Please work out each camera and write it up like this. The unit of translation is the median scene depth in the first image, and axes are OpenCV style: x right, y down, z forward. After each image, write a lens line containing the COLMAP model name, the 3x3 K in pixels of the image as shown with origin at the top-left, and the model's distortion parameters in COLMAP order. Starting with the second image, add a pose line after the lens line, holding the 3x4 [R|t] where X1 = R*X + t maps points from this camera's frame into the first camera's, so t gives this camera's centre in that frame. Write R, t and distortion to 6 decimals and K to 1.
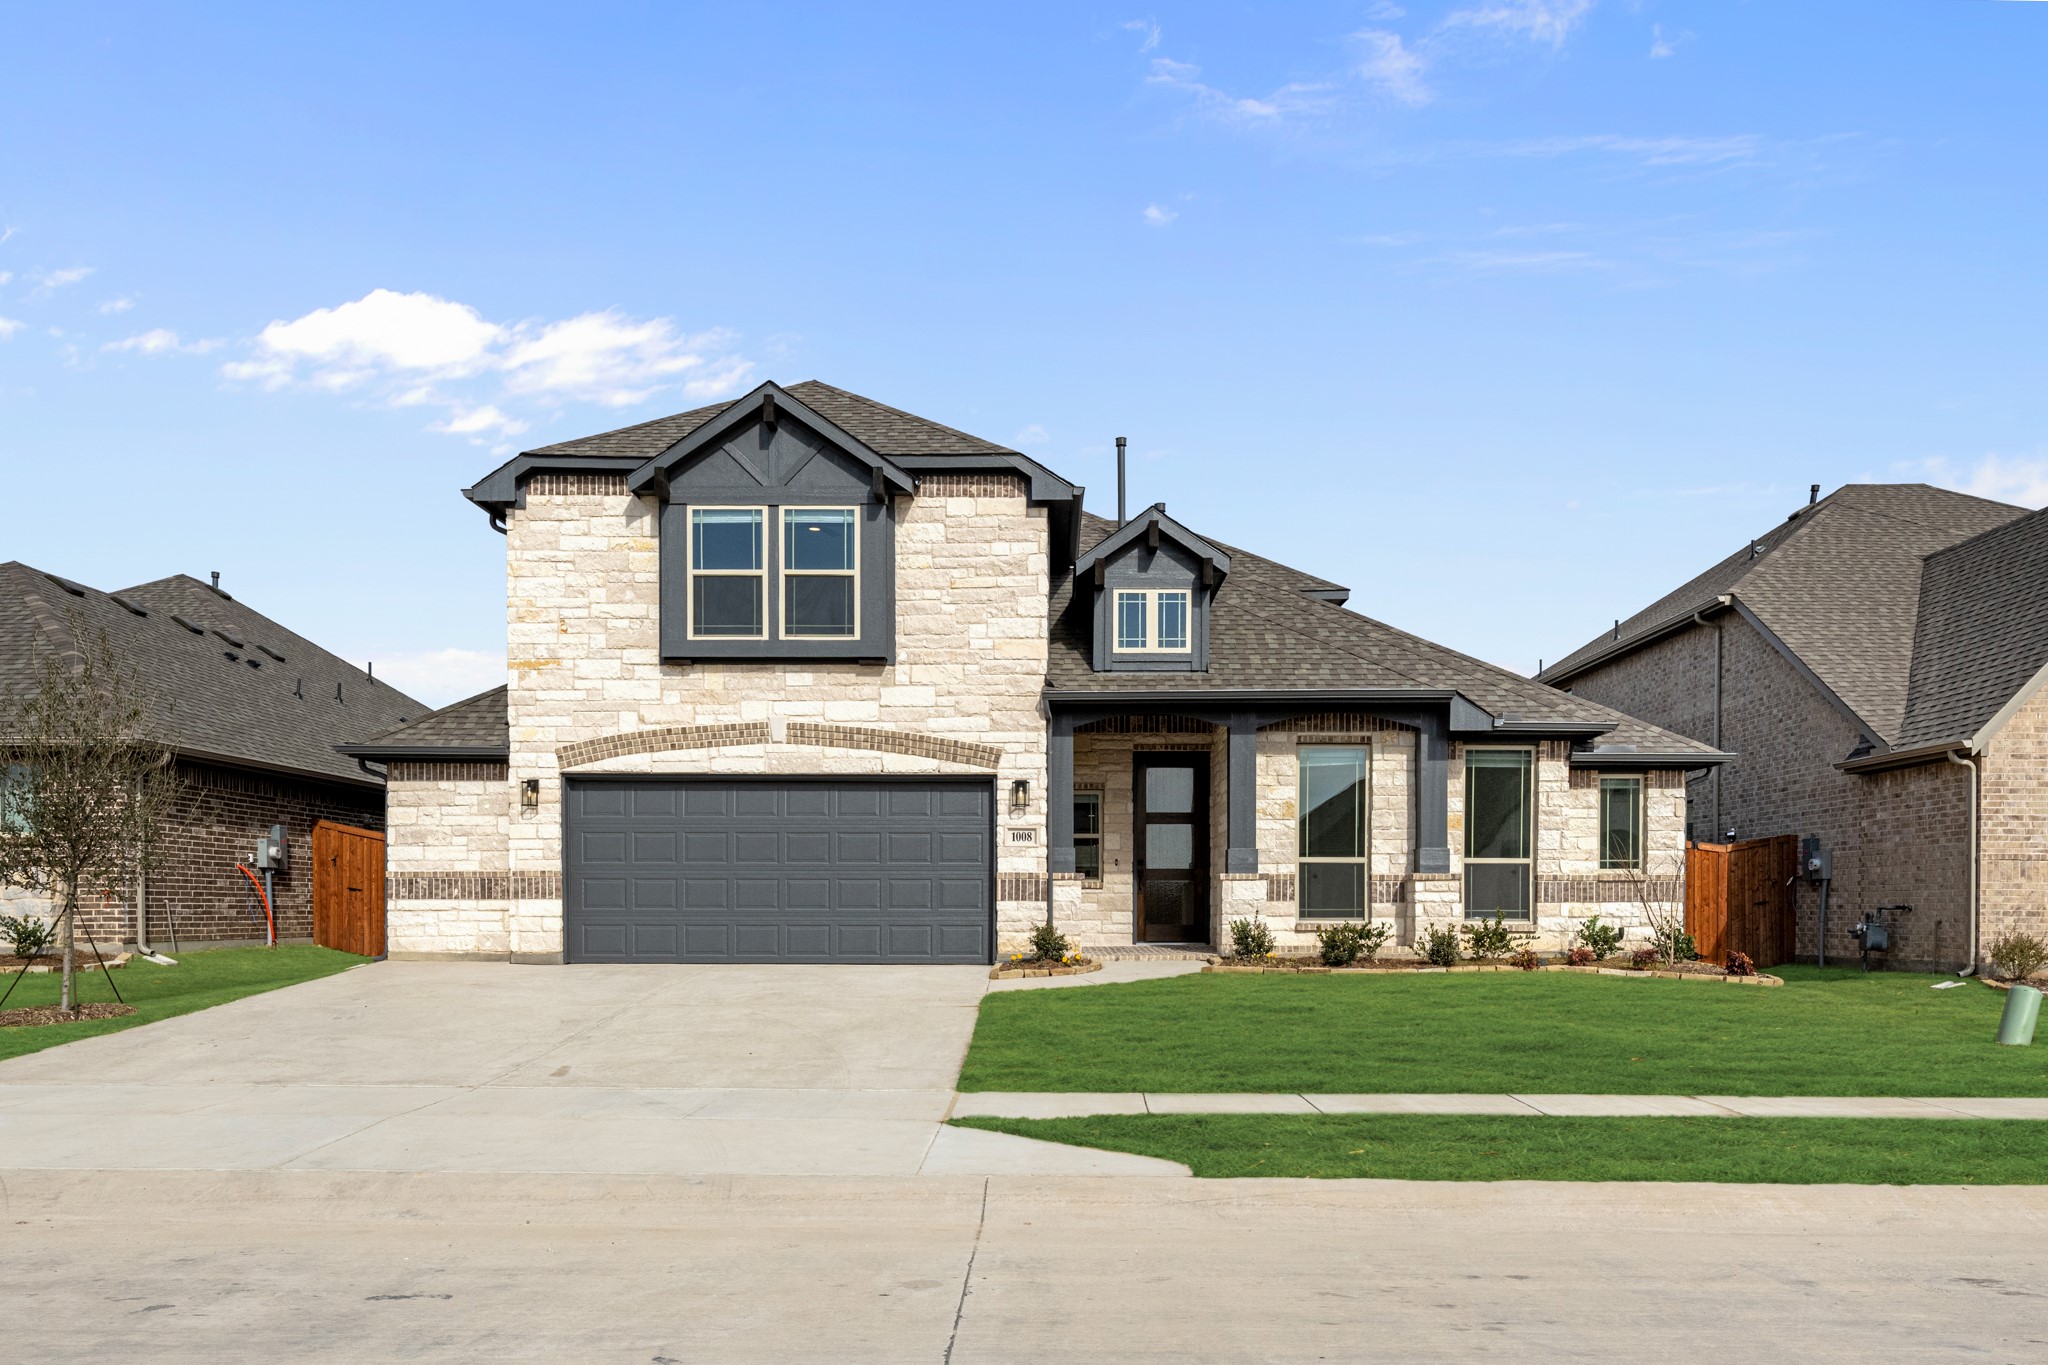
lens RADIAL K [[1043.7, 0, 1024.0], [0, 1043.7, 729.0], [0, 0, 1]] dist [-0.000699, -0.000057]
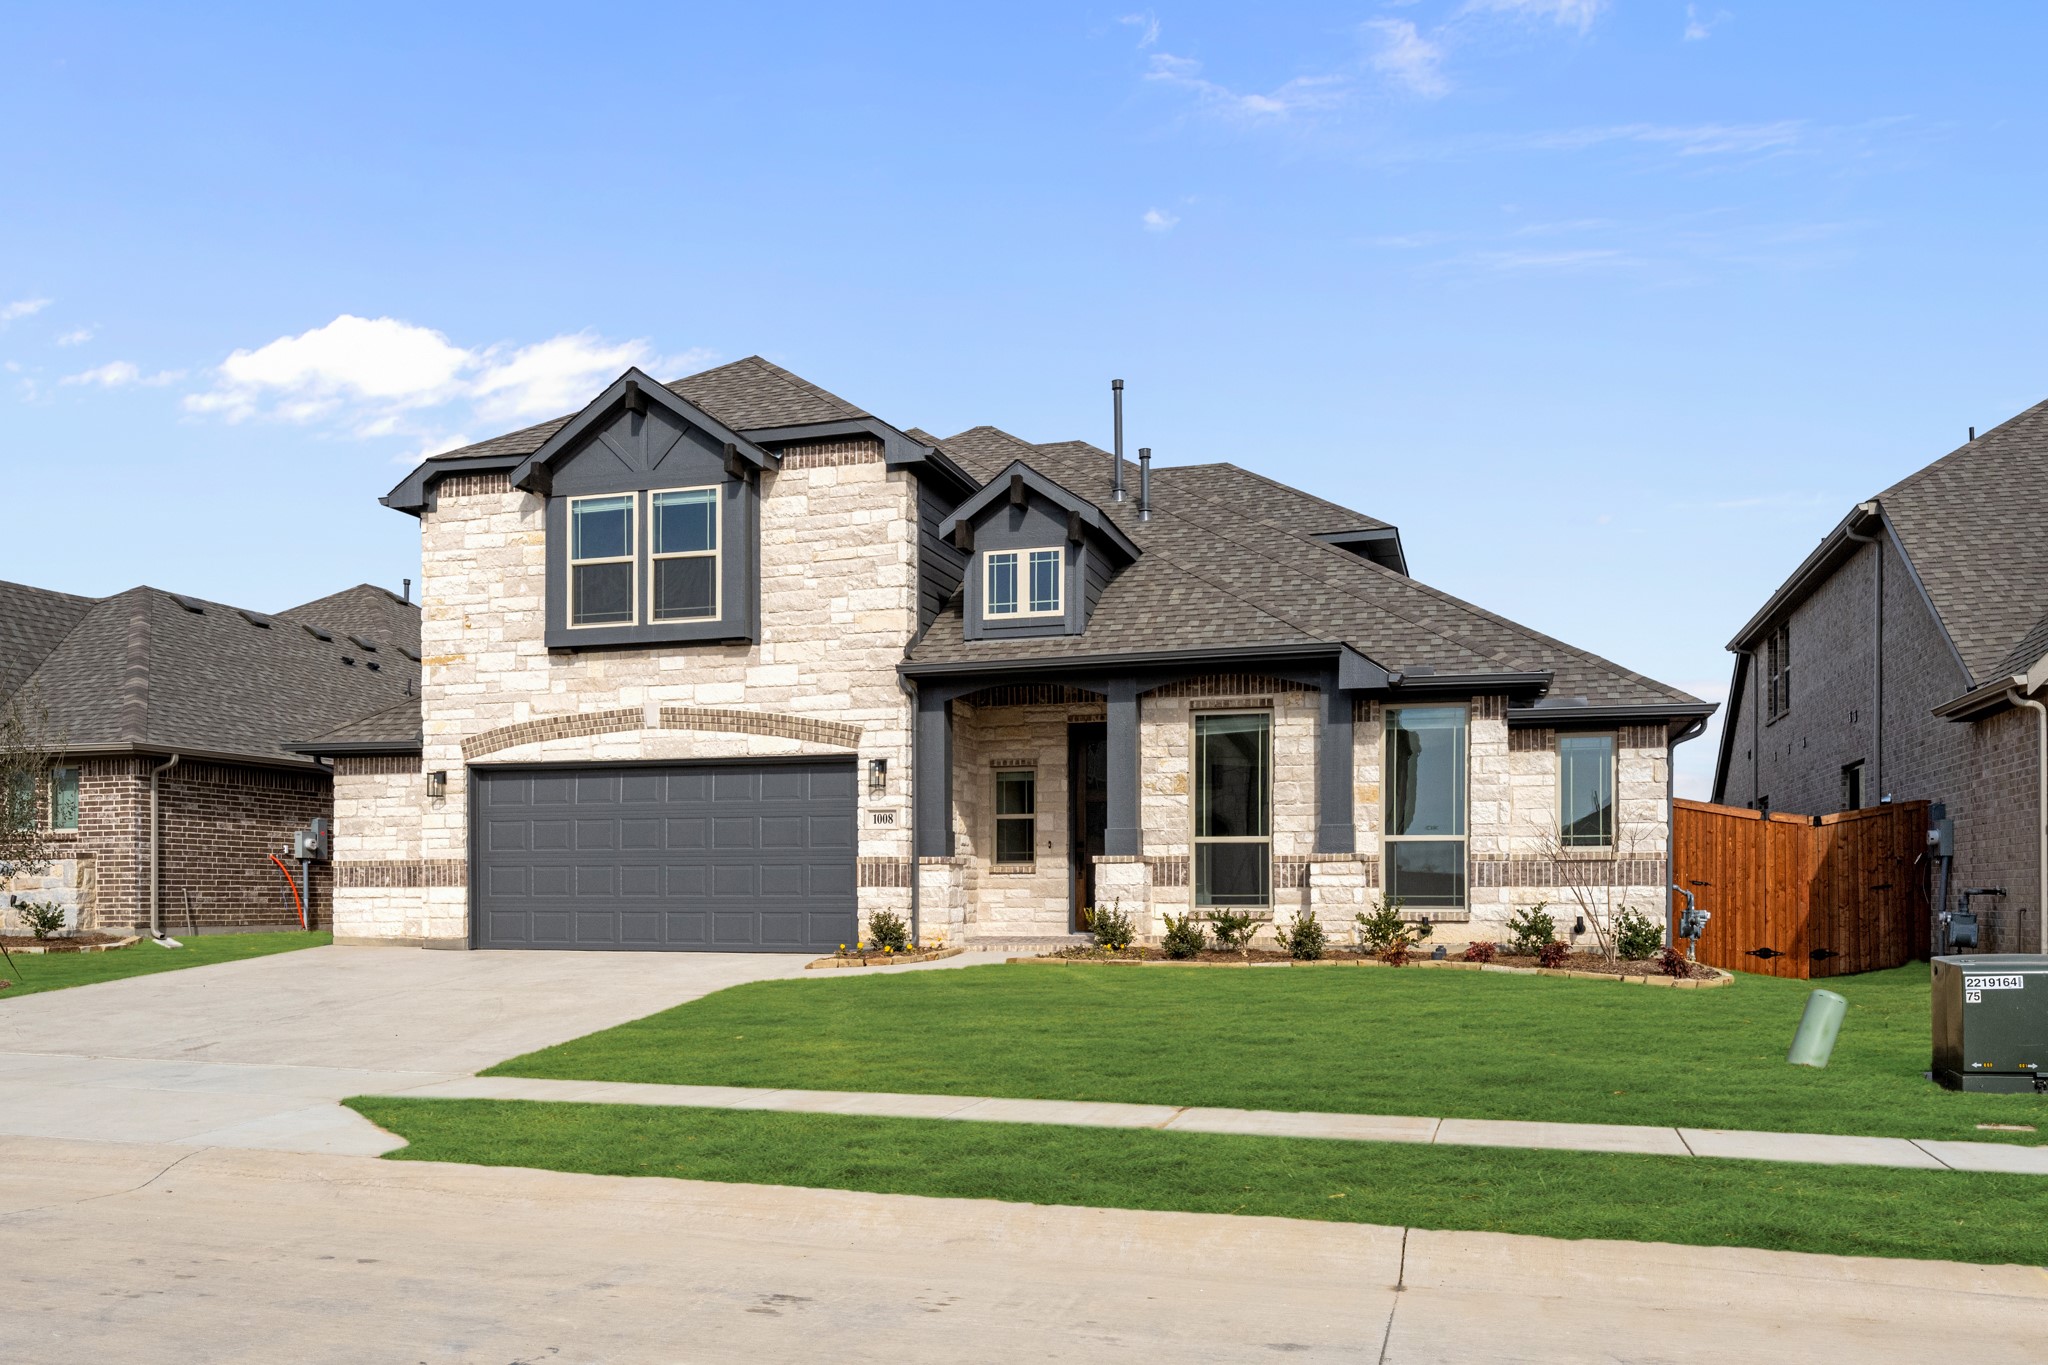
lens RADIAL K [[1136.9, 0, 1024.0], [0, 1136.9, 682.5], [0, 0, 1]] dist [0.000172, -0.000304]
pose [[0.976609, -0.041043, -0.211068, 0.335902], [0.037758, 0.999095, -0.019571, 0.004346], [0.211681, 0.011144, 0.977275, 0.015767]]
